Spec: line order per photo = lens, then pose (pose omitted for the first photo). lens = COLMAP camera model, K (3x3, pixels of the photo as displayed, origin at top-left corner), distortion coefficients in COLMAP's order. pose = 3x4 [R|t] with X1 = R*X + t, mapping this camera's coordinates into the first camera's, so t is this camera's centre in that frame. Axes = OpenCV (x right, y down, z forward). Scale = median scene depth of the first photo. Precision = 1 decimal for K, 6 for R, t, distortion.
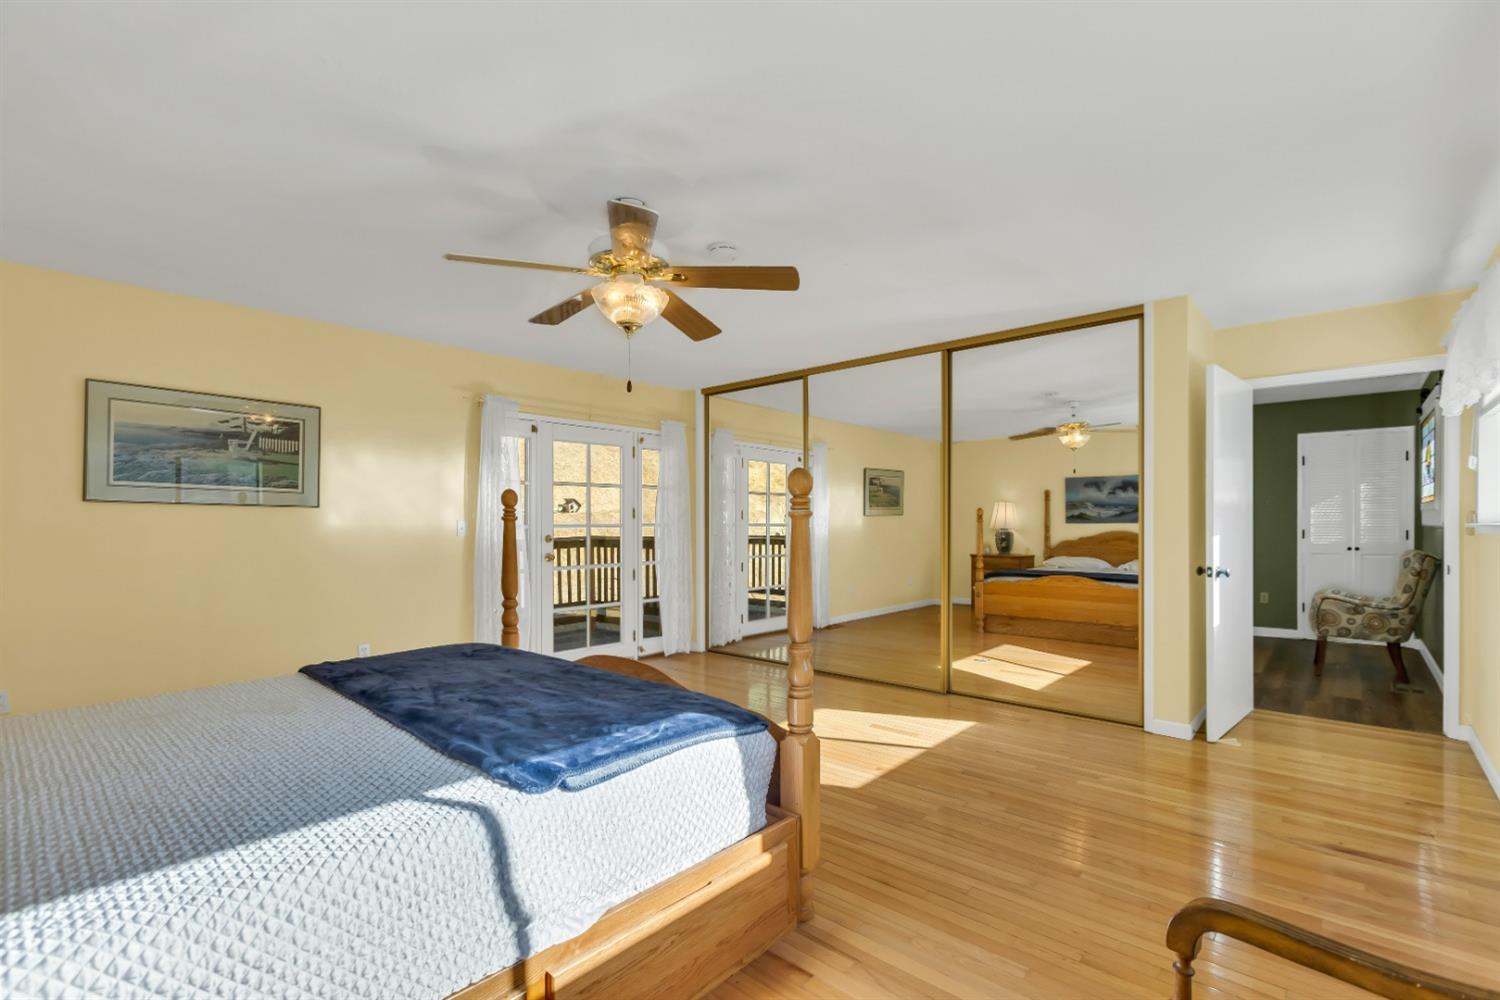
lens RADIAL K [[675.9, 0, 785.0], [0, 675.9, 515.0], [0, 0, 1]] dist [0.005862, -0.000596]
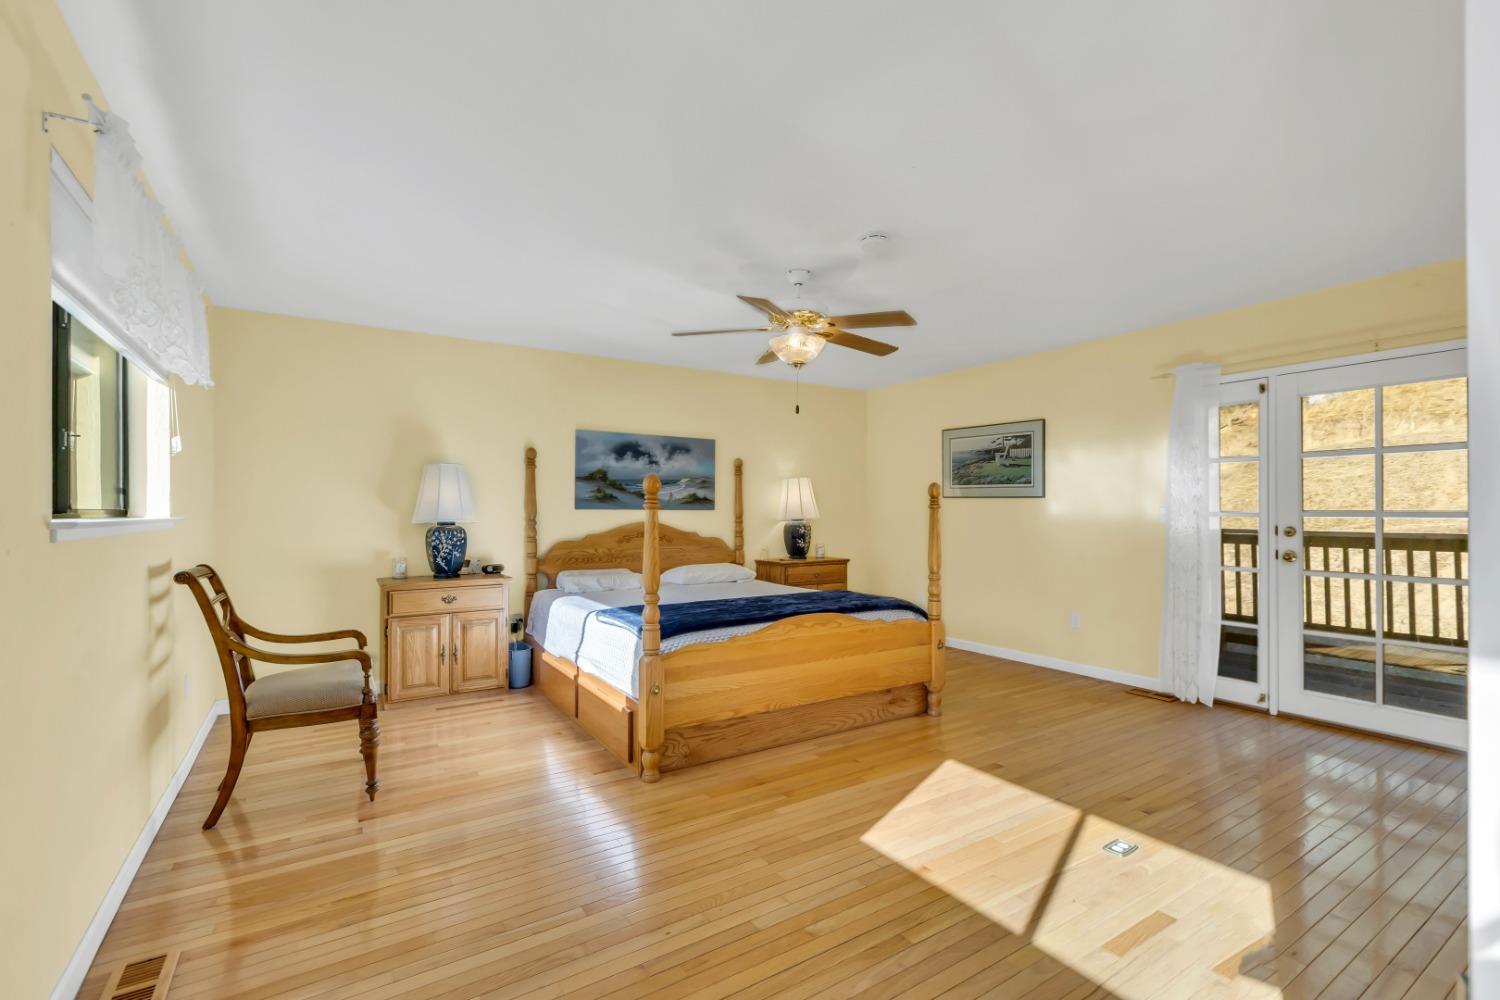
lens RADIAL K [[675.9, 0, 735.2], [0, 675.9, 508.0], [0, 0, 1]] dist [0.005862, -0.000596]
pose [[-0.323278, -0.007662, -0.946273, 0.716063], [0.004687, 0.999942, -0.009698, 0.018146], [0.946292, -0.007570, -0.323224, 0.884544]]
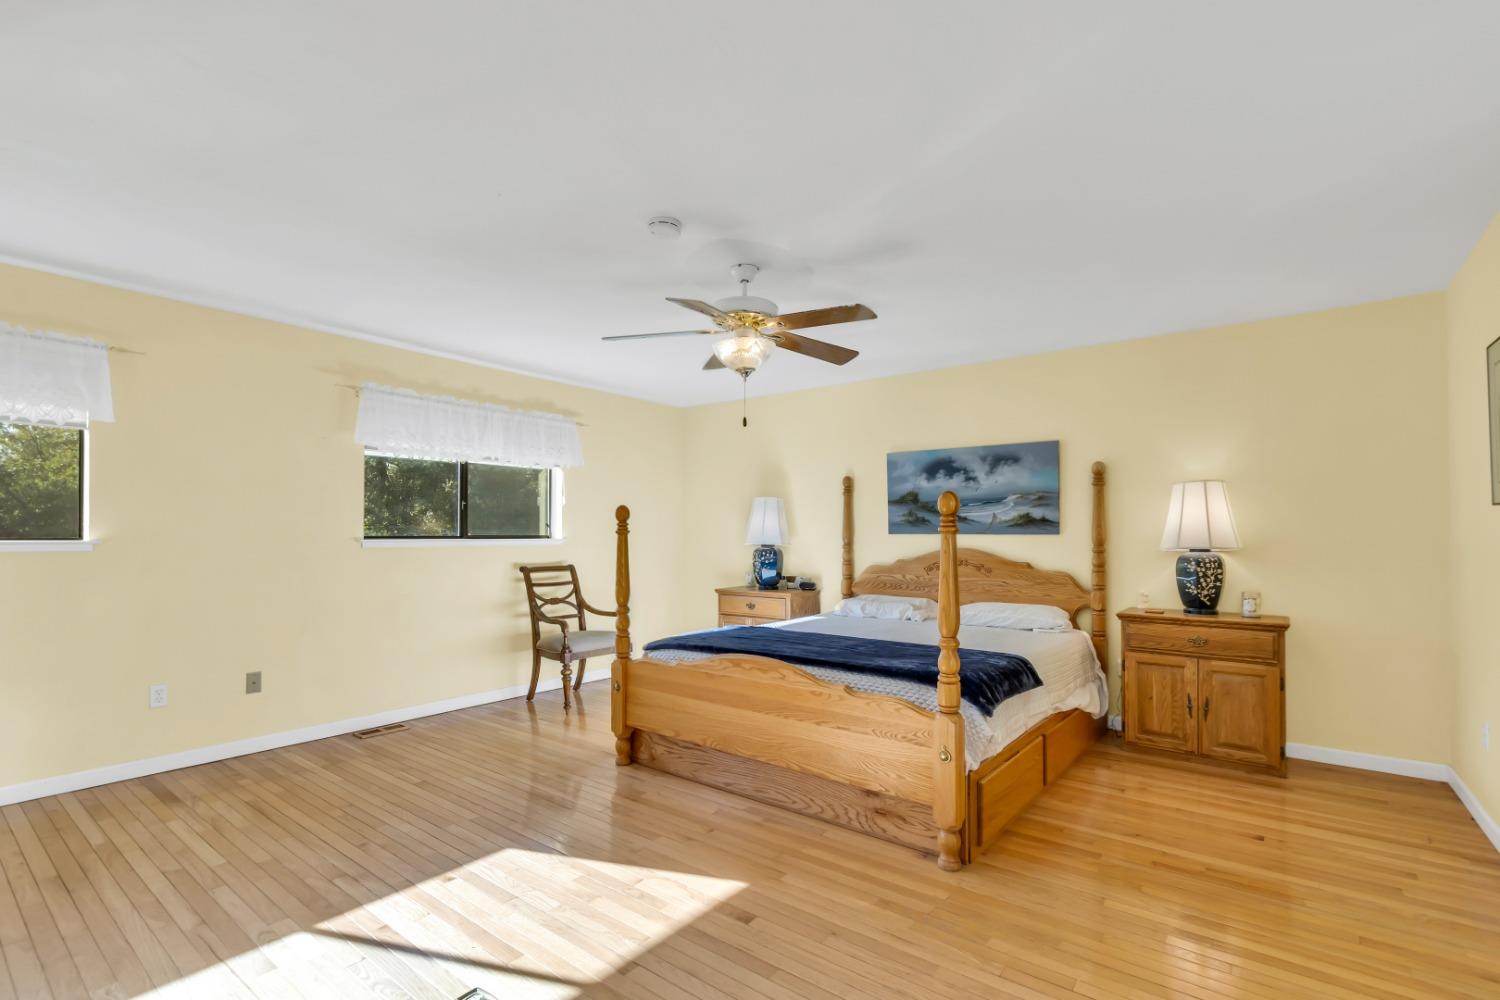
lens RADIAL K [[675.9, 0, 752.1], [0, 675.9, 527.7], [0, 0, 1]] dist [0.005862, -0.000596]
pose [[-0.999856, -0.003811, -0.016529, -0.139640], [-0.003544, 0.999863, -0.016176, 0.016613], [0.016588, -0.016115, -0.999733, 1.458630]]
